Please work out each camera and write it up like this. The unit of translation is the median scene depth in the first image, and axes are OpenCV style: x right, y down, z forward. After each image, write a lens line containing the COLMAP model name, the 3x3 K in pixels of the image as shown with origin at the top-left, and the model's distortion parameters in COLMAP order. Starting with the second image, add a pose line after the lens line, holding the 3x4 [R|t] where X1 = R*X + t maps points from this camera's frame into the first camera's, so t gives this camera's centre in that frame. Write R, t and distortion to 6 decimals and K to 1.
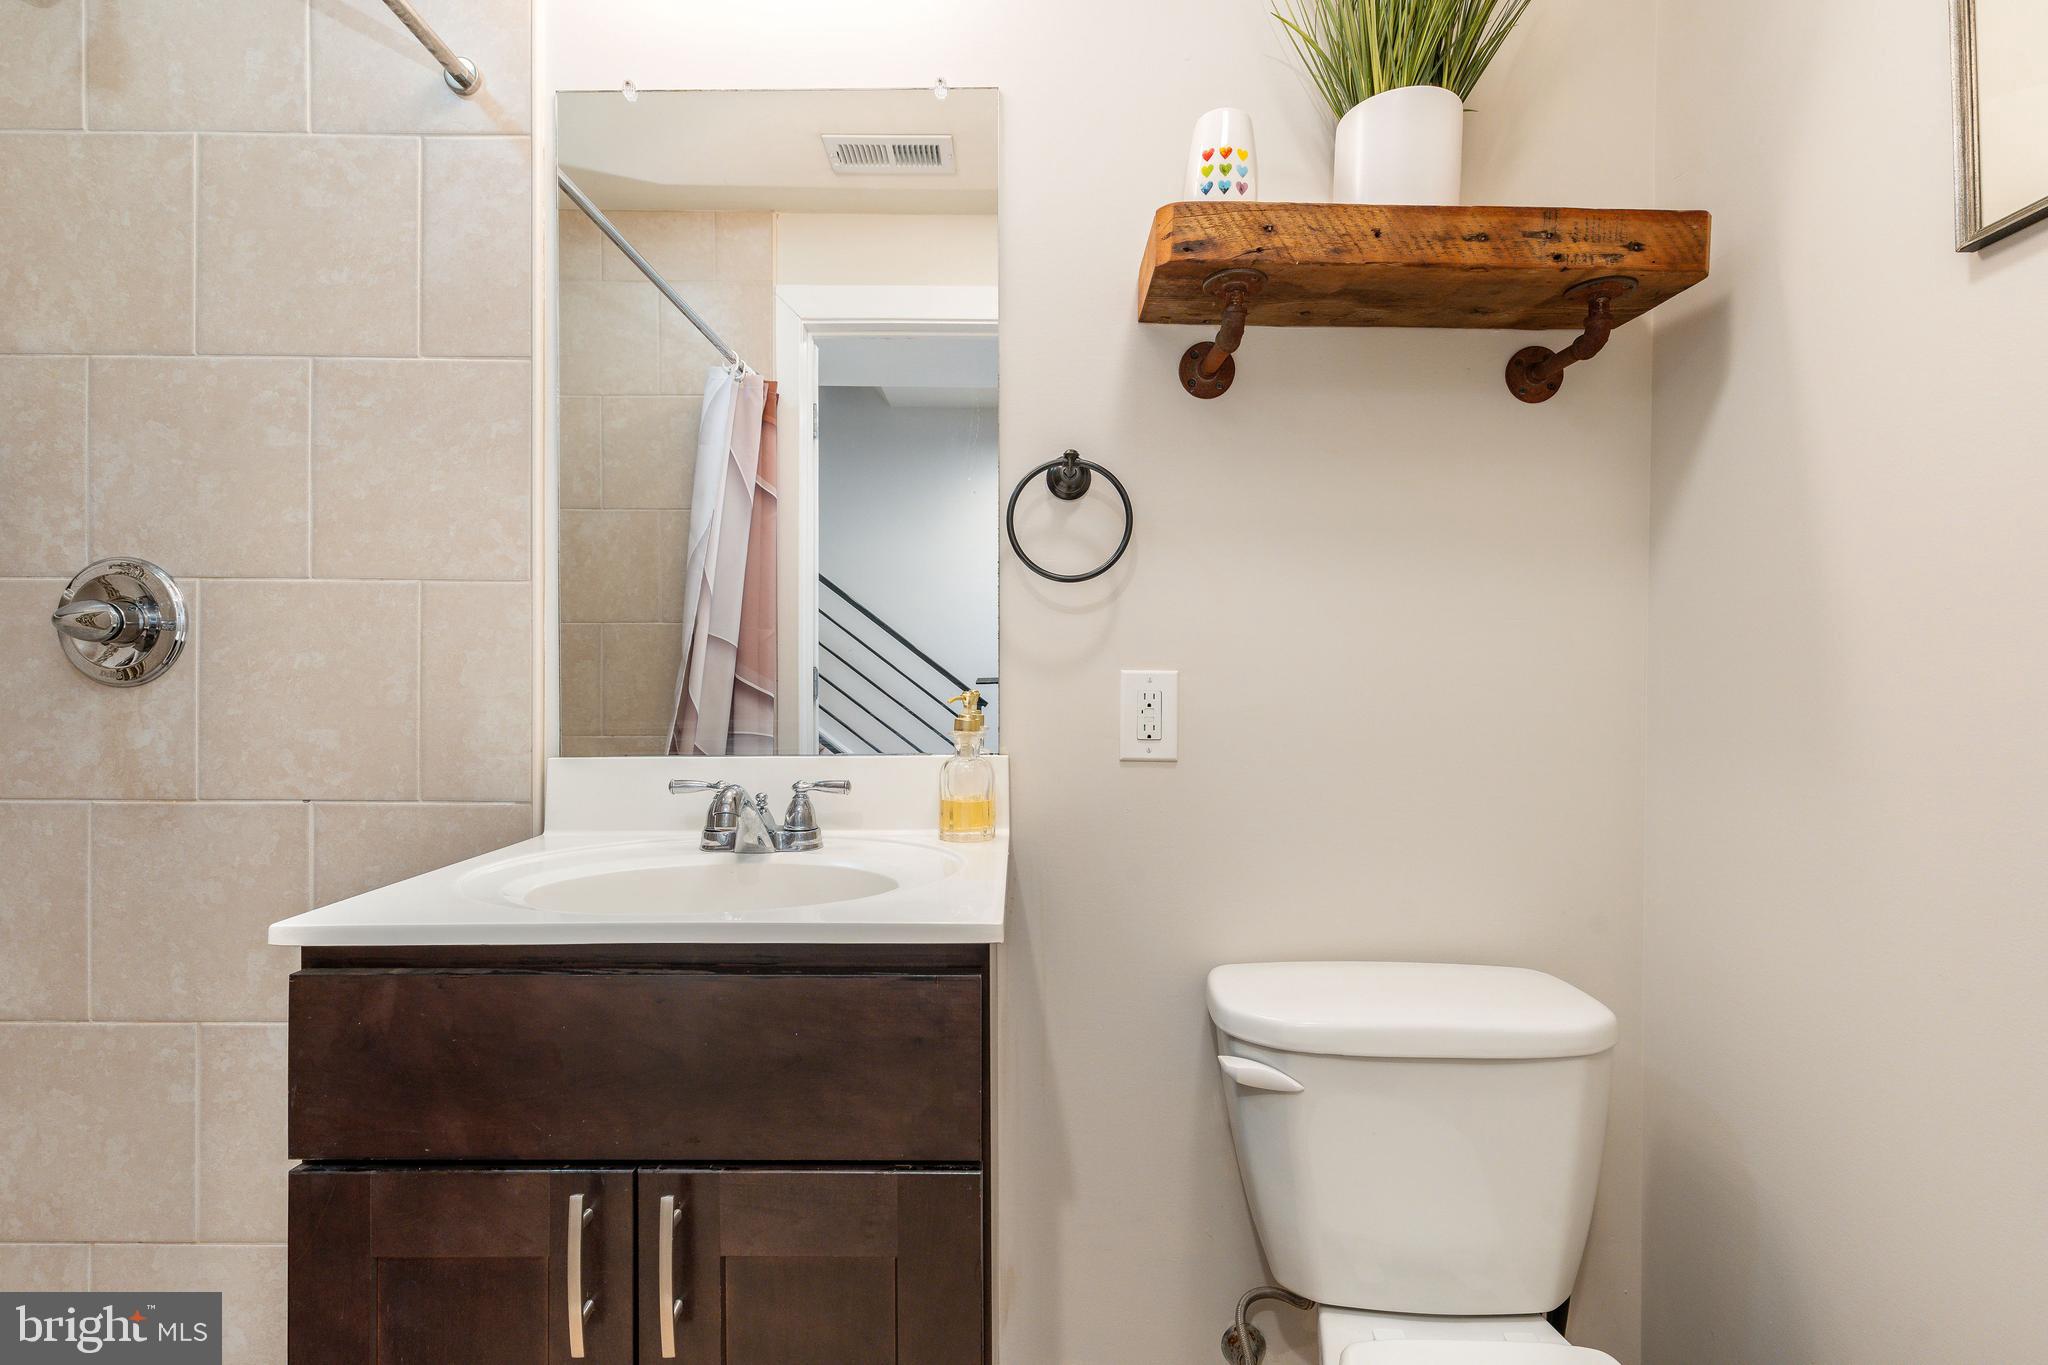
lens RADIAL K [[919.8, 0, 1024.0], [0, 919.8, 682.5], [0, 0, 1]] dist [0.004347, 0.000186]
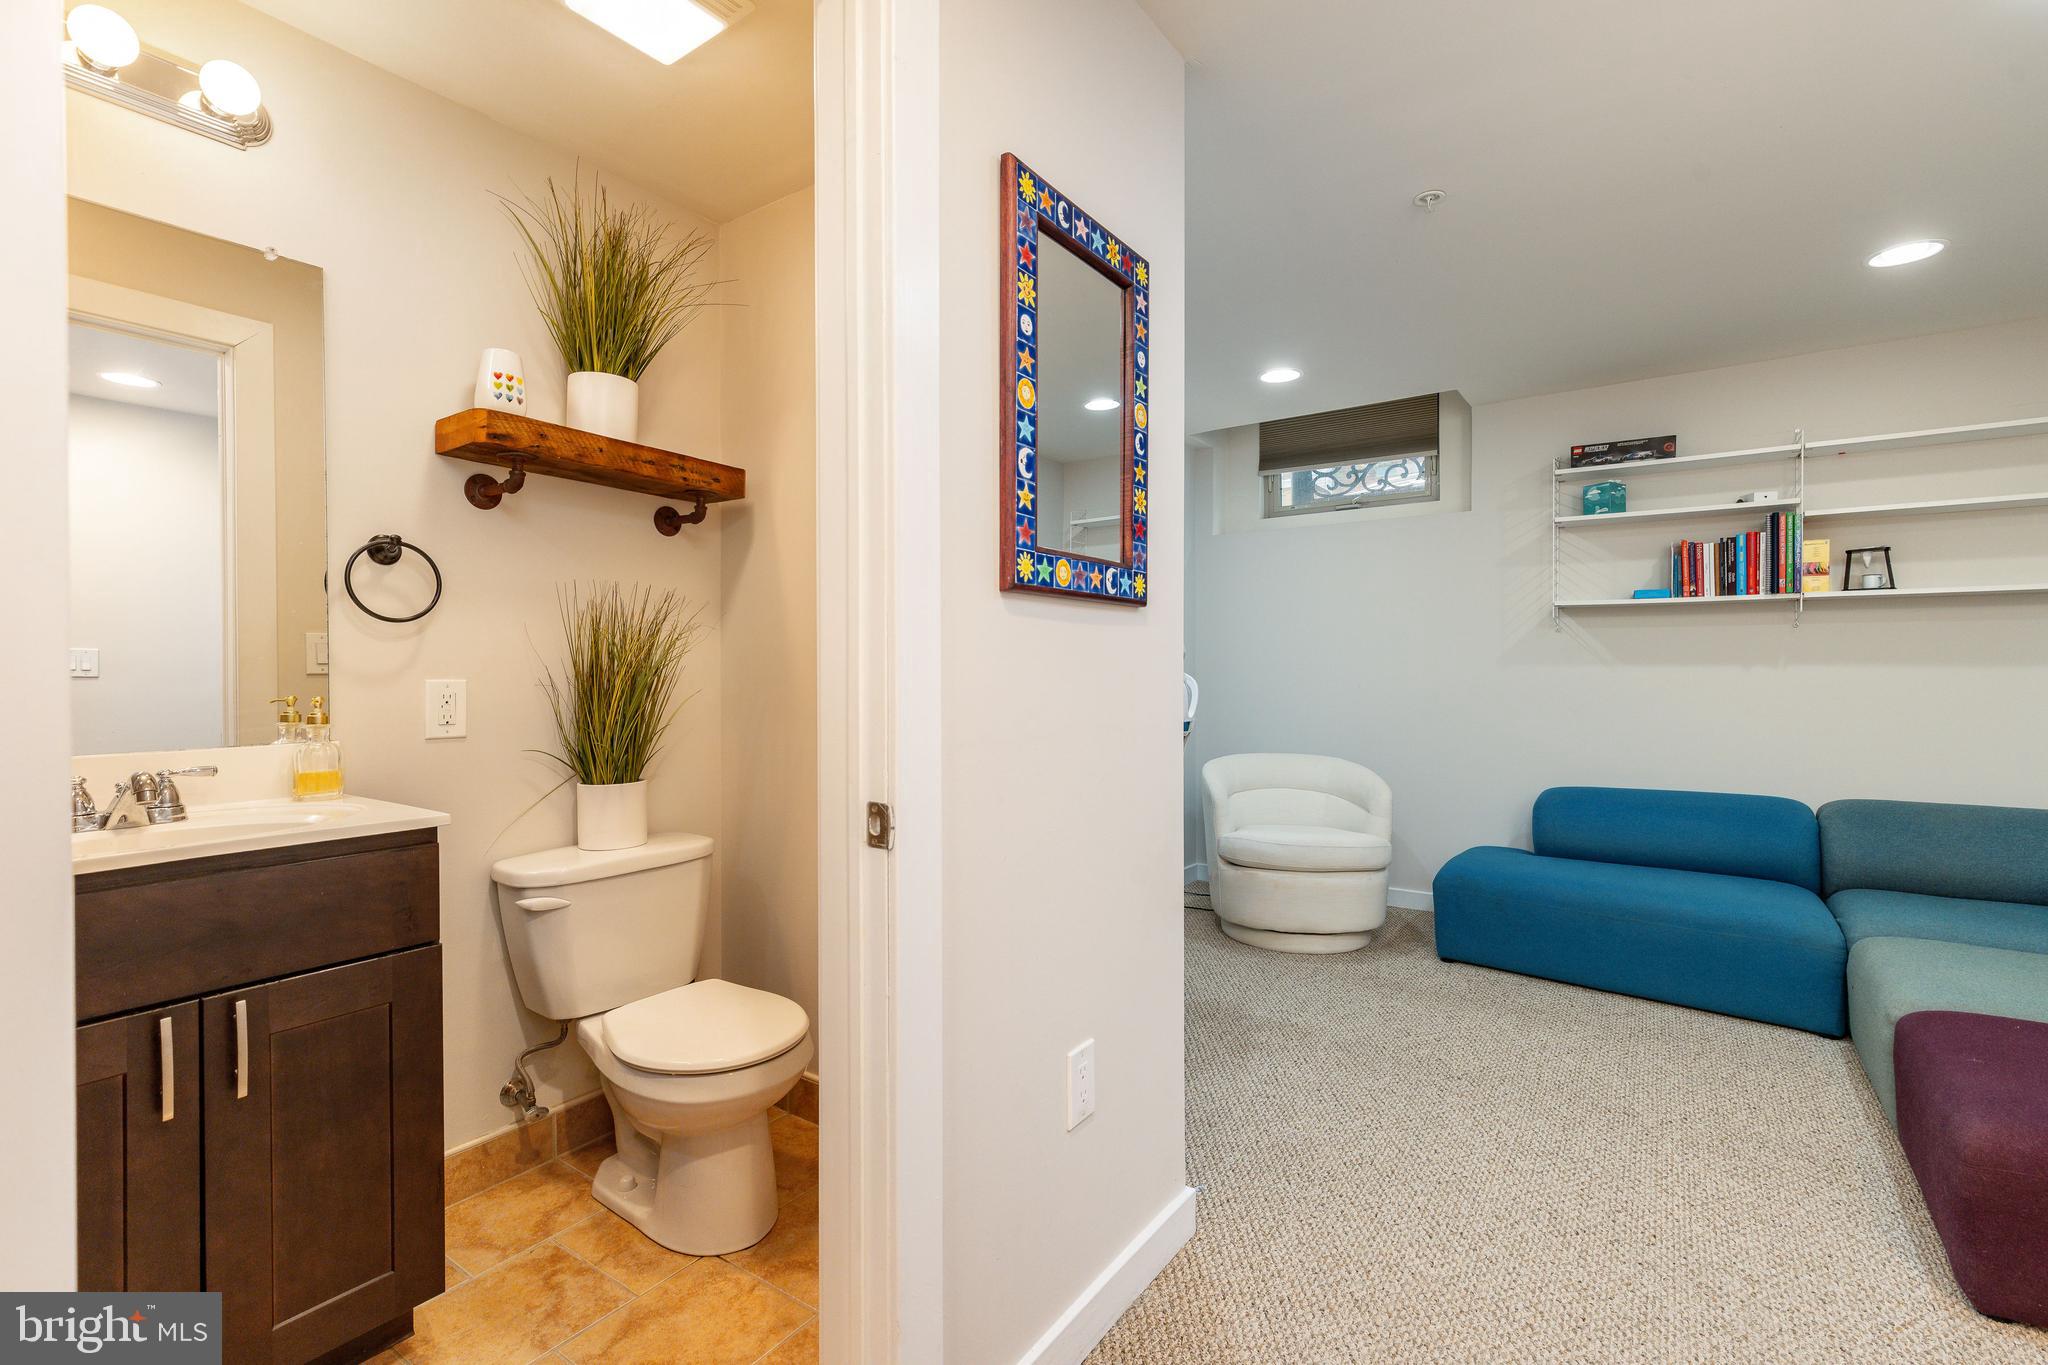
lens RADIAL K [[919.8, 0, 1024.0], [0, 919.8, 682.5], [0, 0, 1]] dist [0.004347, 0.000186]
pose [[0.584611, -0.015288, 0.811170, -0.631879], [0.008891, 0.999883, 0.012437, -0.021878], [-0.811265, -0.000058, 0.584678, -0.792075]]
